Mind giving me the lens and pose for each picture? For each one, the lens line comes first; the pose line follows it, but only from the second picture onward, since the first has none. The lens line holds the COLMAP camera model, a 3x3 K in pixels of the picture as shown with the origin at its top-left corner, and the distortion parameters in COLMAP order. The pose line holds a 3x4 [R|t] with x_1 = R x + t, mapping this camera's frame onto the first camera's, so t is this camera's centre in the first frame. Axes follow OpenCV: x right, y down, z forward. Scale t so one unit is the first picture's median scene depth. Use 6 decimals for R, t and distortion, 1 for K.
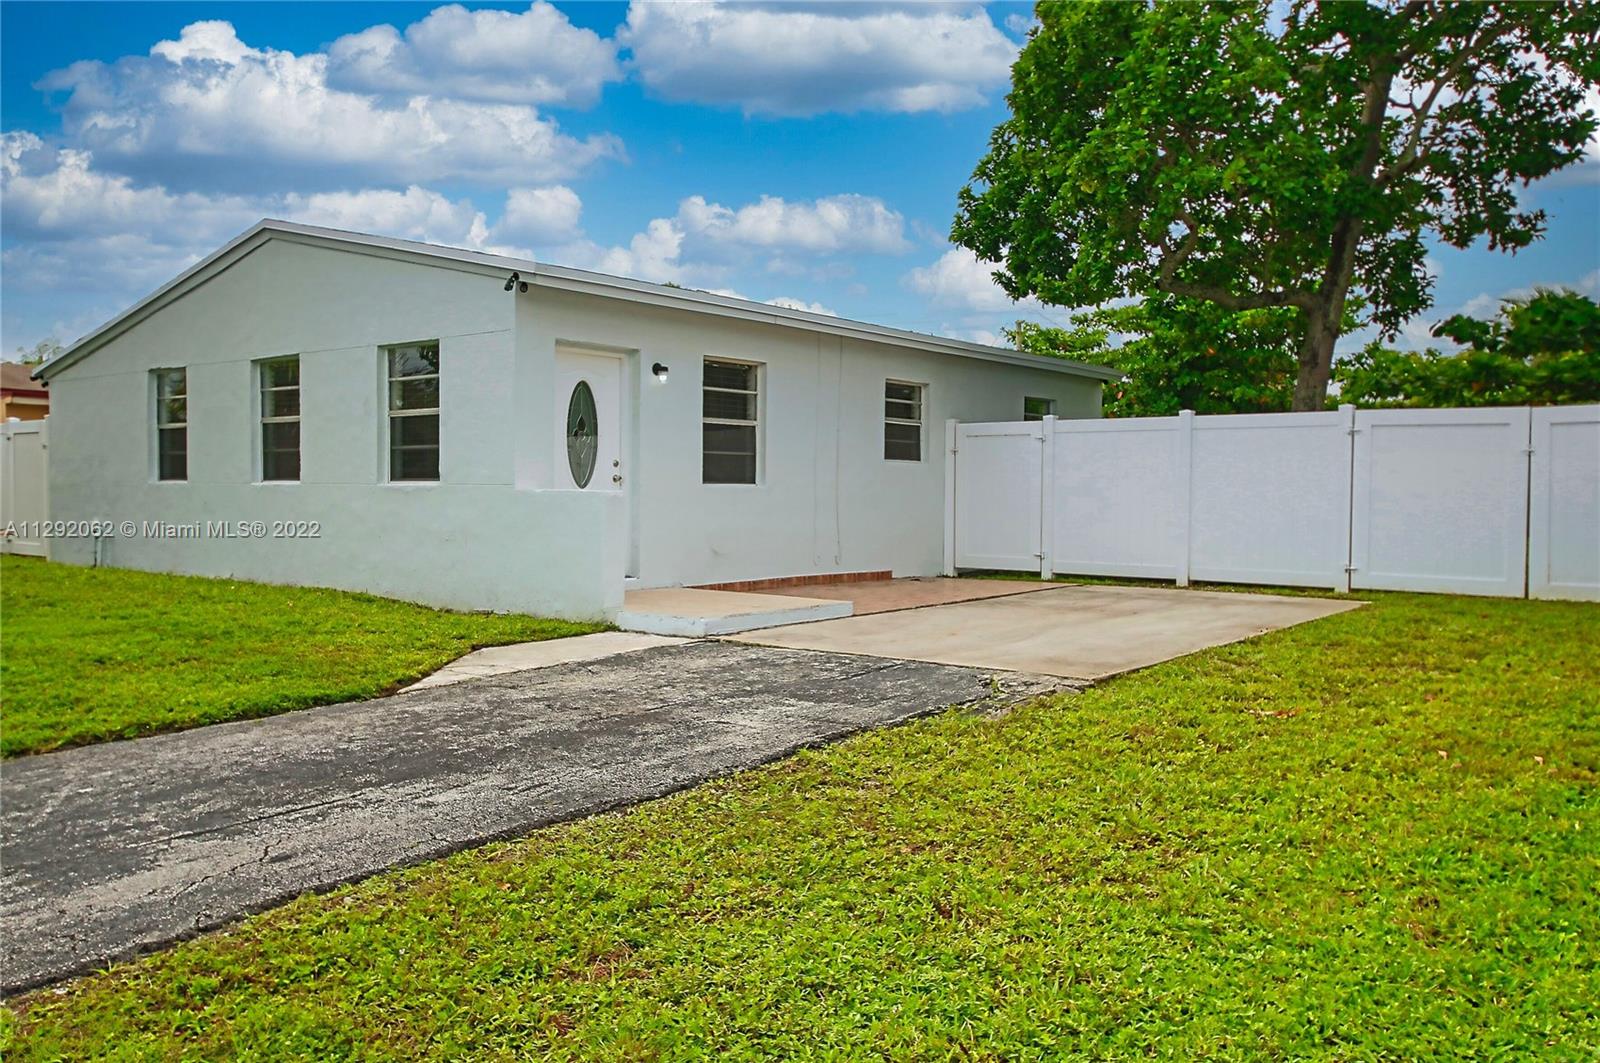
lens RADIAL K [[1219.5, 0, 800.0], [0, 1219.5, 531.5], [0, 0, 1]] dist [0.011052, 0.004813]
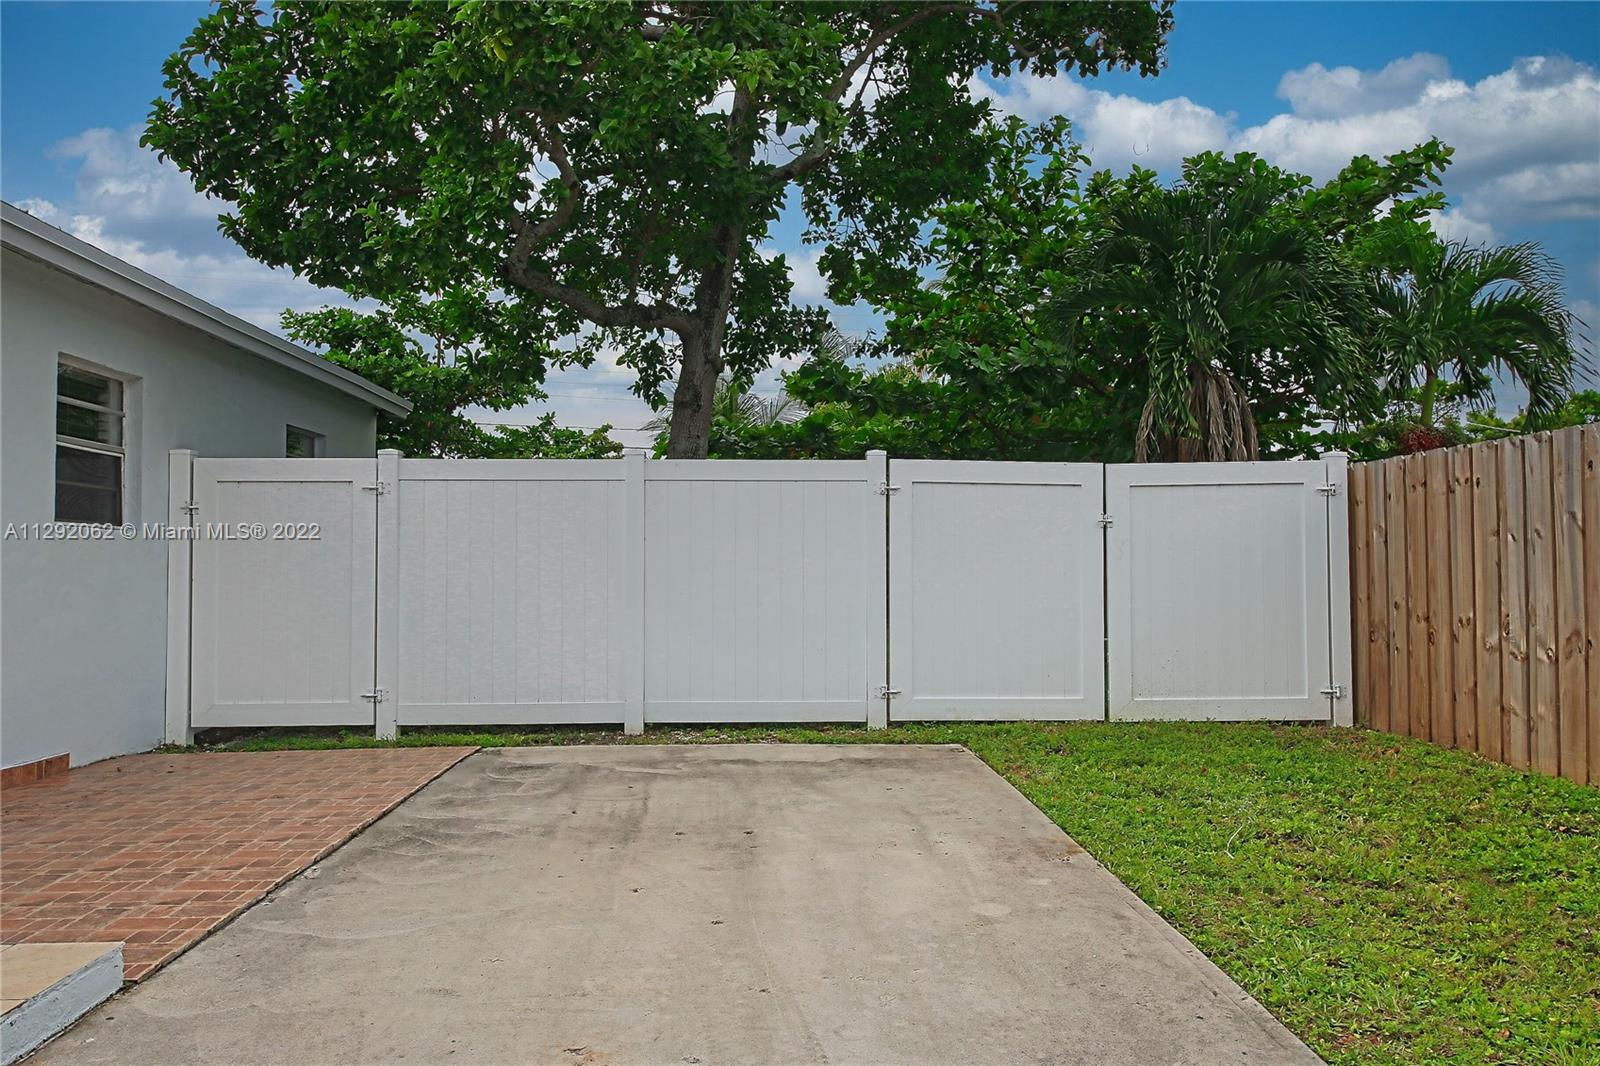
lens RADIAL K [[1219.5, 0, 800.0], [0, 1219.5, 533.0], [0, 0, 1]] dist [0.011052, 0.004813]
pose [[0.746000, 0.012852, 0.665822, -0.030252], [0.030306, 0.998123, -0.053222, -0.018748], [-0.665256, 0.059882, 0.744210, 0.424492]]
